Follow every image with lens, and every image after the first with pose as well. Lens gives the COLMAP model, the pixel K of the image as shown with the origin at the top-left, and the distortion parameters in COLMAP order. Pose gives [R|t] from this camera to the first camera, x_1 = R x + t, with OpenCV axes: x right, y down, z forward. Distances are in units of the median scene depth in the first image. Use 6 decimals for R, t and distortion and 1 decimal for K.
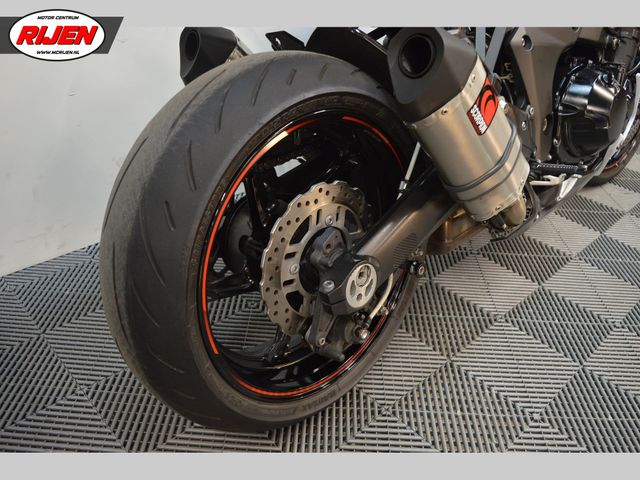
lens RADIAL K [[554.4, 0, 320.0], [0, 554.4, 240.0], [0, 0, 1]] dist [-0.087232, 0.000482]
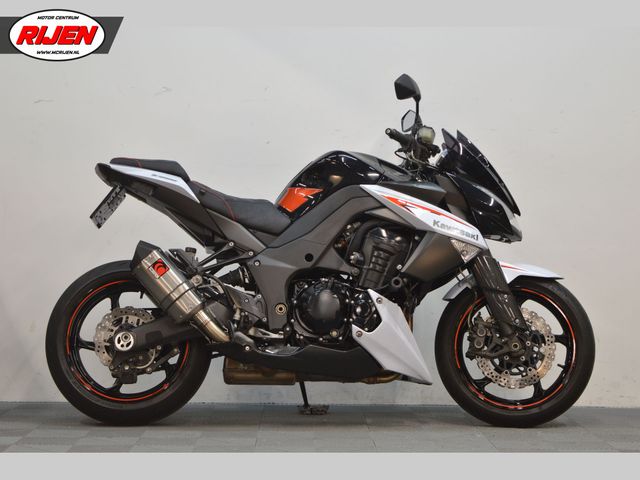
lens RADIAL K [[1475.9, 0, 320.0], [0, 1475.9, 240.0], [0, 0, 1]] dist [-0.006882, 0.046820]
pose [[0.737072, -0.044404, -0.674353, 5.237203], [-0.331244, 0.846022, -0.417760, 2.185095], [0.589068, 0.531295, 0.608871, -2.768586]]
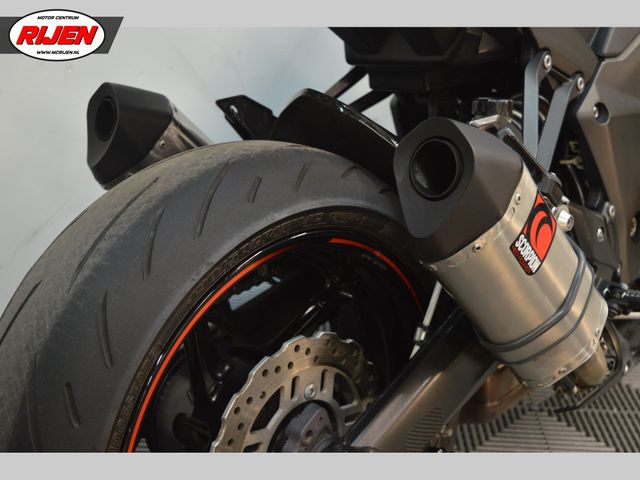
lens RADIAL K [[879.4, 0, 320.0], [0, 879.4, 240.0], [0, 0, 1]] dist [-0.034535, 0.001412]
pose [[0.999637, -0.000405, 0.026921, 0.000077], [0.003693, 0.992500, -0.122191, -0.090969], [-0.026670, 0.122246, 0.992141, -0.074411]]
